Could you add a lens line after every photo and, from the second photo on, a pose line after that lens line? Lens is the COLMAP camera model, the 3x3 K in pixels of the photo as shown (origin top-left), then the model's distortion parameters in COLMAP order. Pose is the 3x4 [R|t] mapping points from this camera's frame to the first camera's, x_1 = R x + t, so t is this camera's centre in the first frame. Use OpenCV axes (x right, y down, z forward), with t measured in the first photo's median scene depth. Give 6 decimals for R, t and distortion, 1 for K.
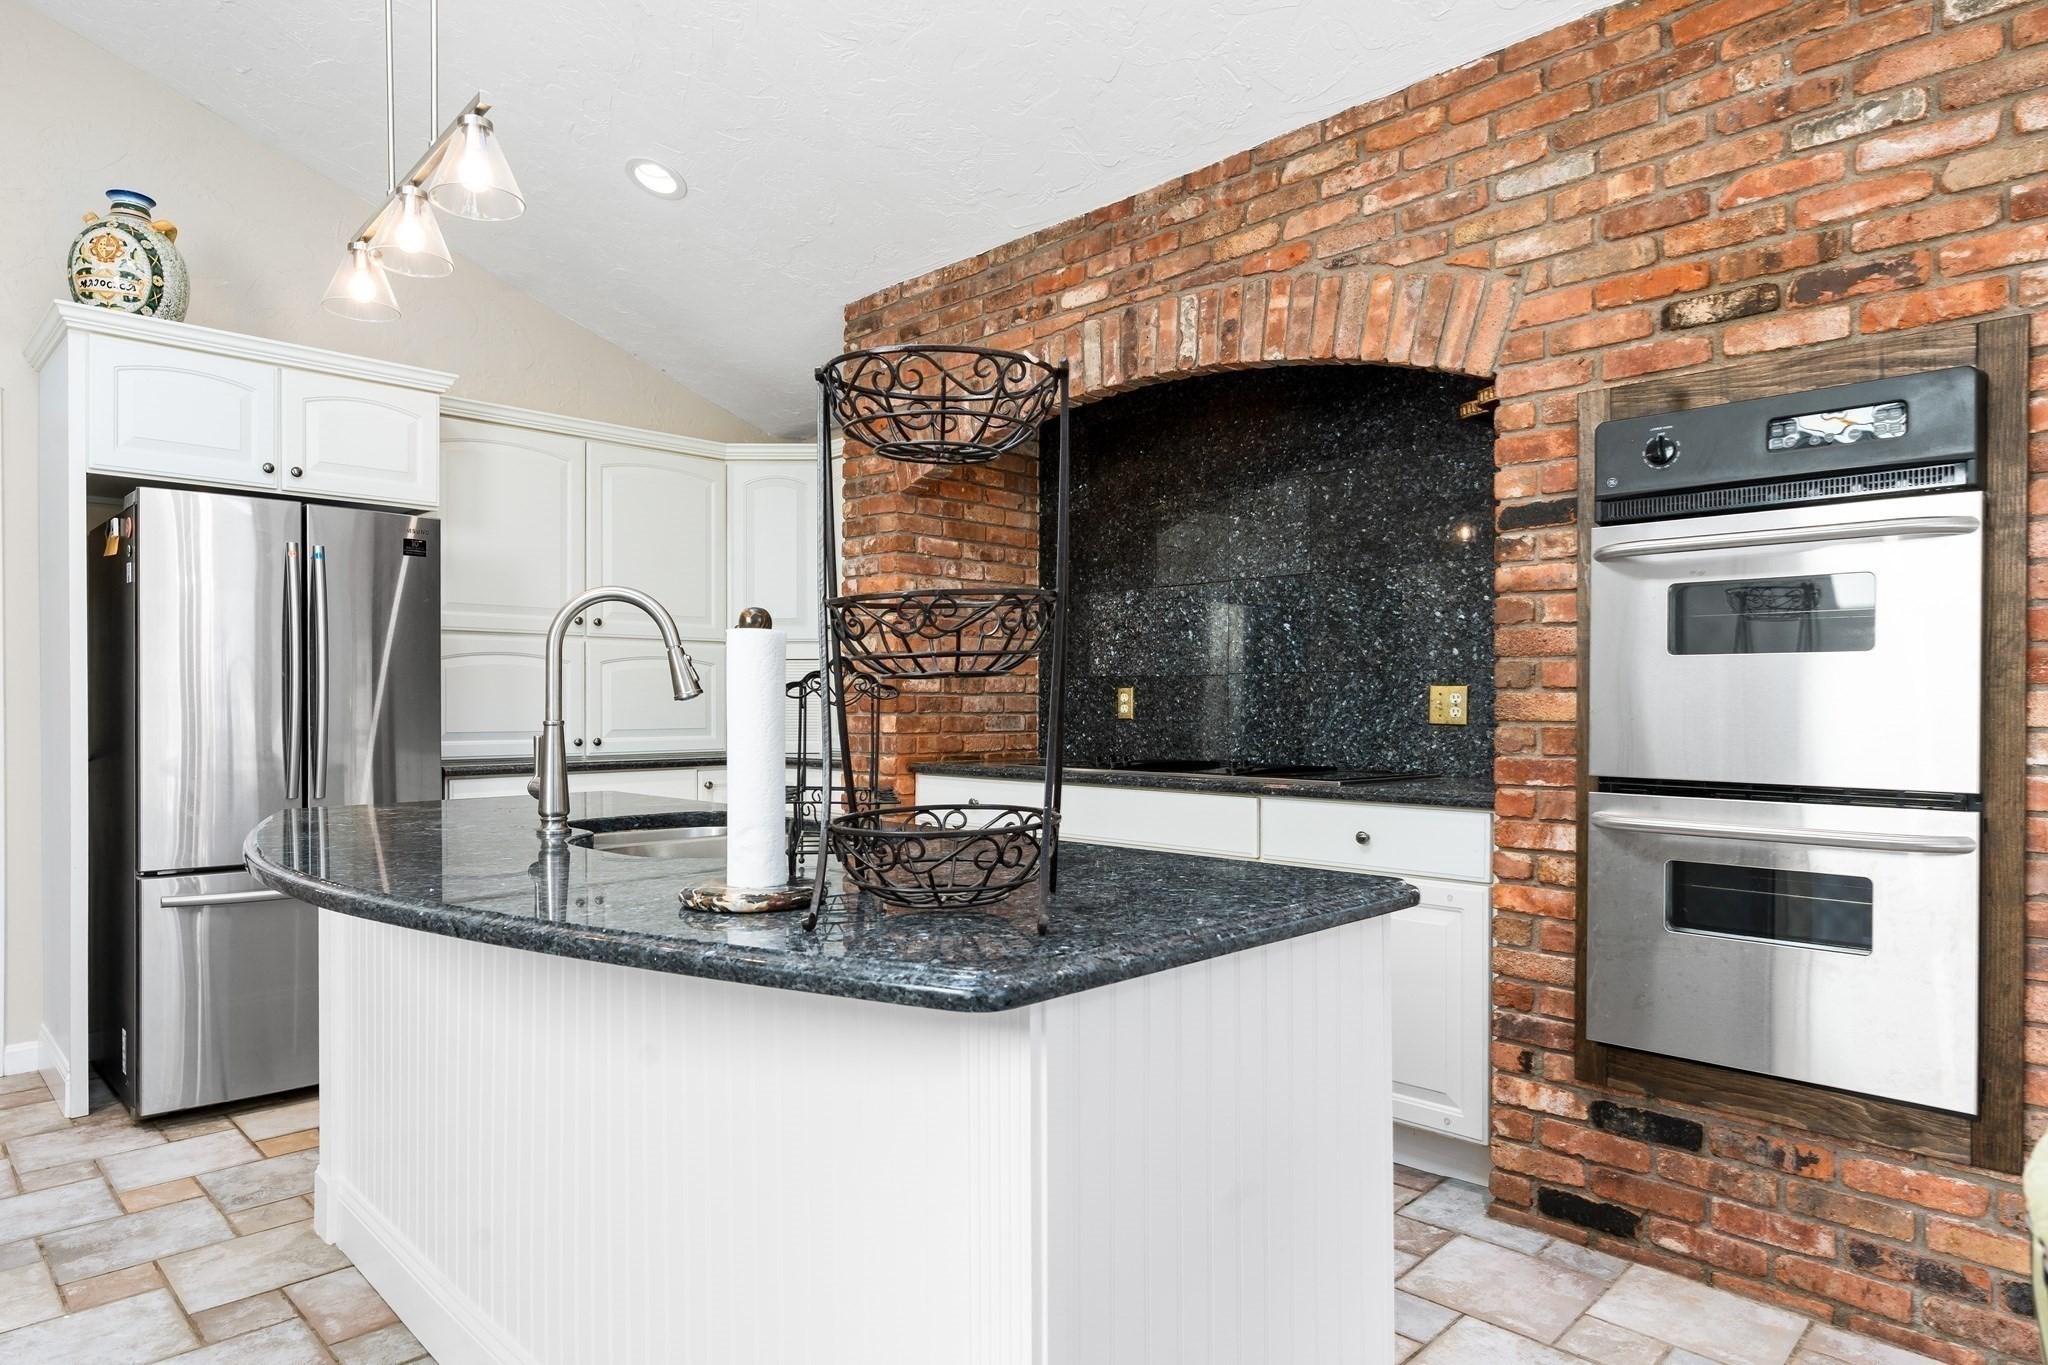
lens RADIAL K [[1191.9, 0, 1022.3], [0, 1191.9, 700.5], [0, 0, 1]] dist [-0.000396, 0.000046]
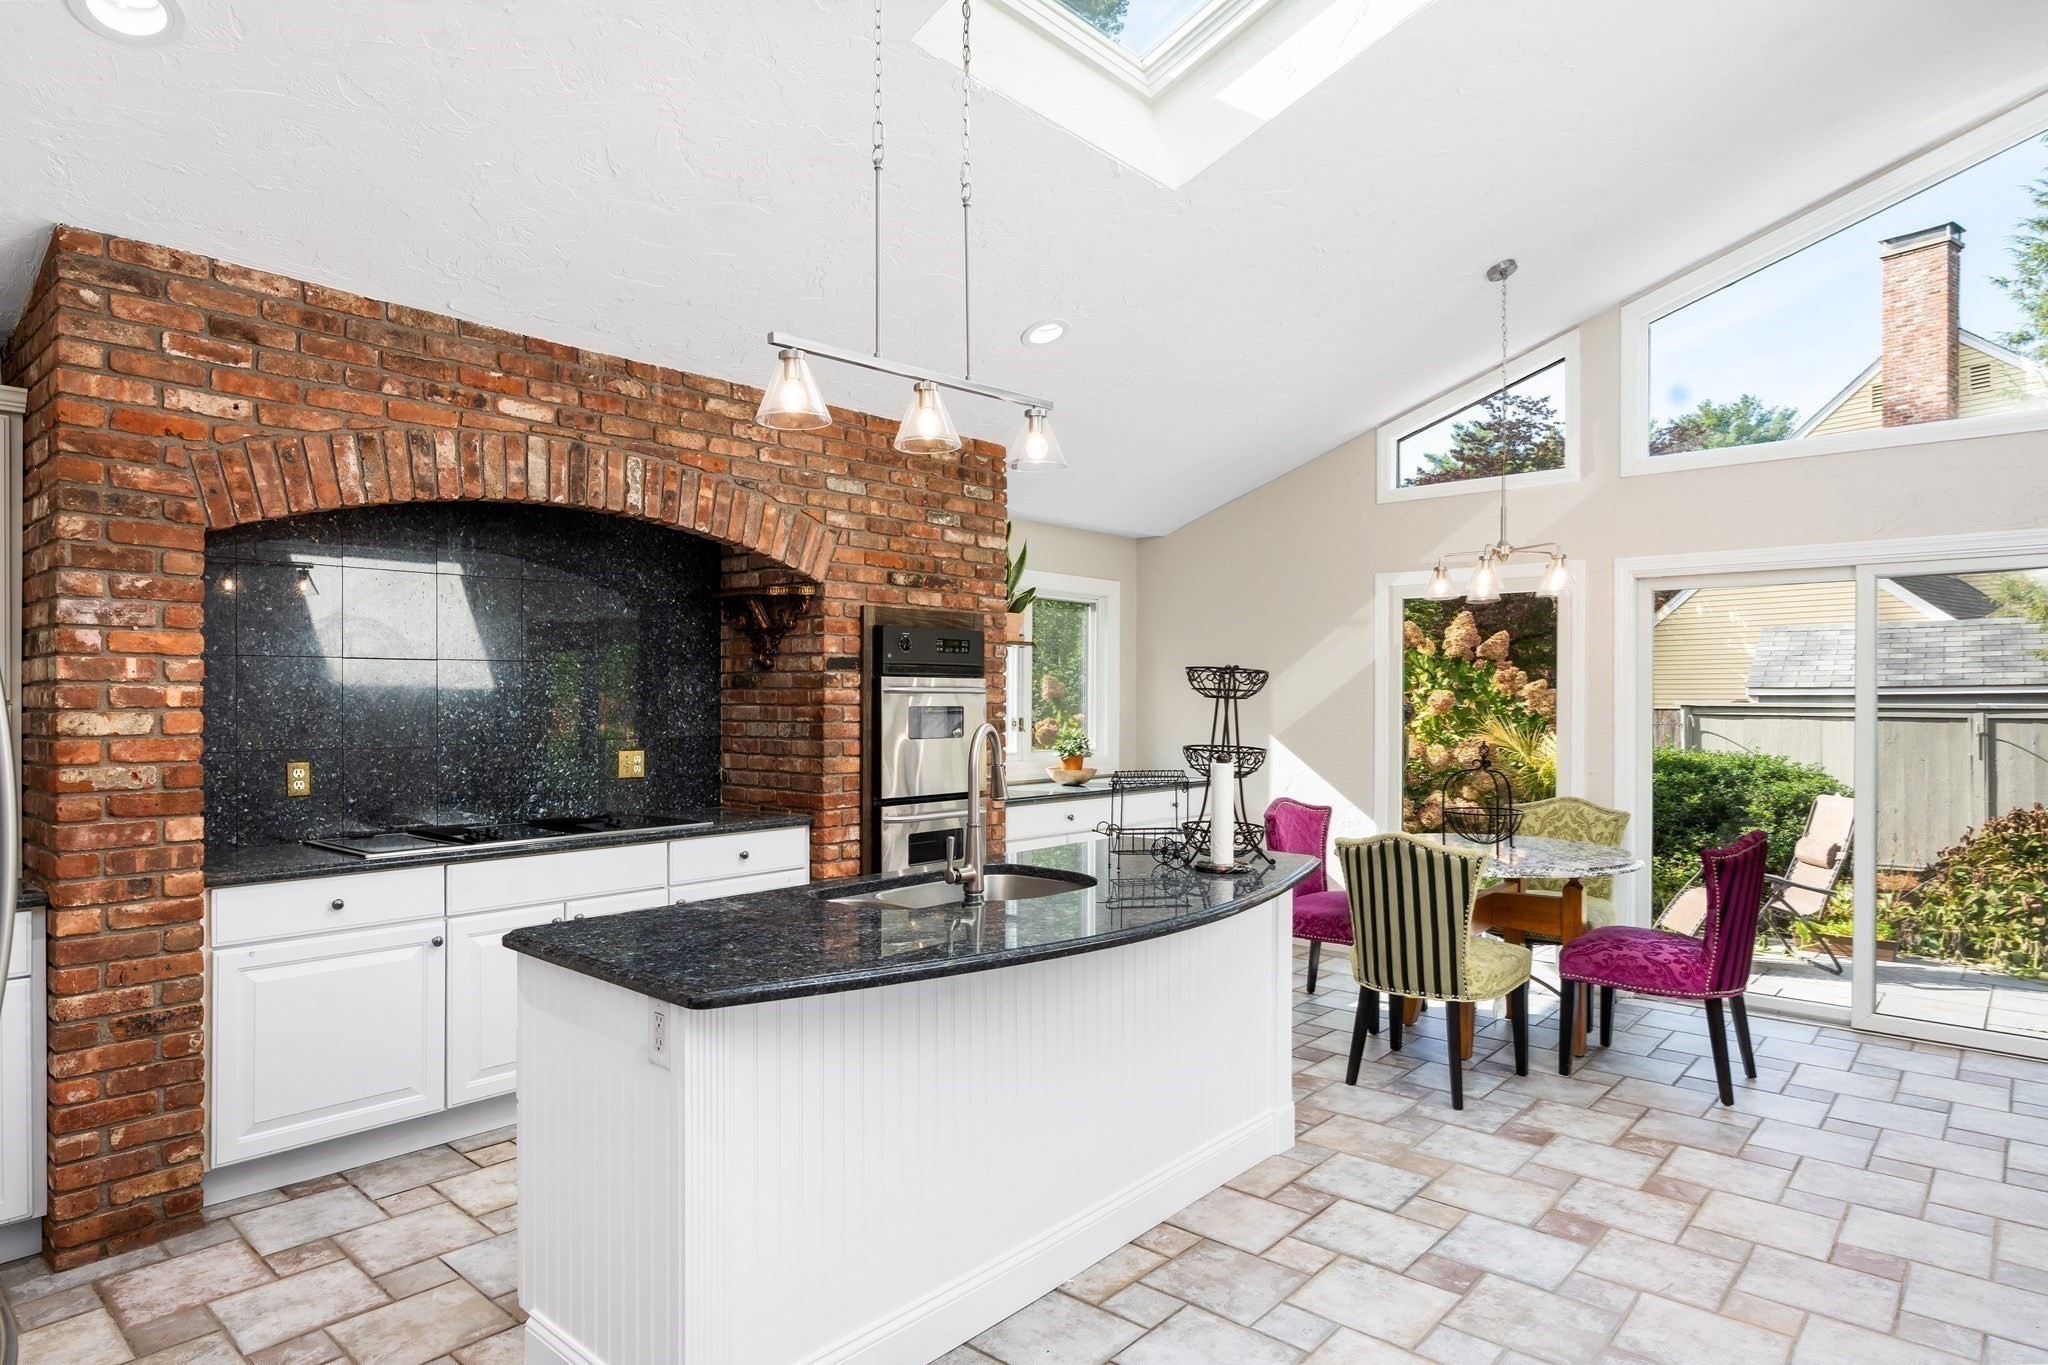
lens RADIAL K [[1165.2, 0, 1021.7], [0, 1165.2, 685.2], [0, 0, 1]] dist [0.002226, 0.000672]
pose [[-0.059120, 0.007865, 0.998220, -1.210505], [-0.001912, 0.999966, -0.007992, -0.091547], [-0.998249, -0.002381, -0.059103, 0.703381]]
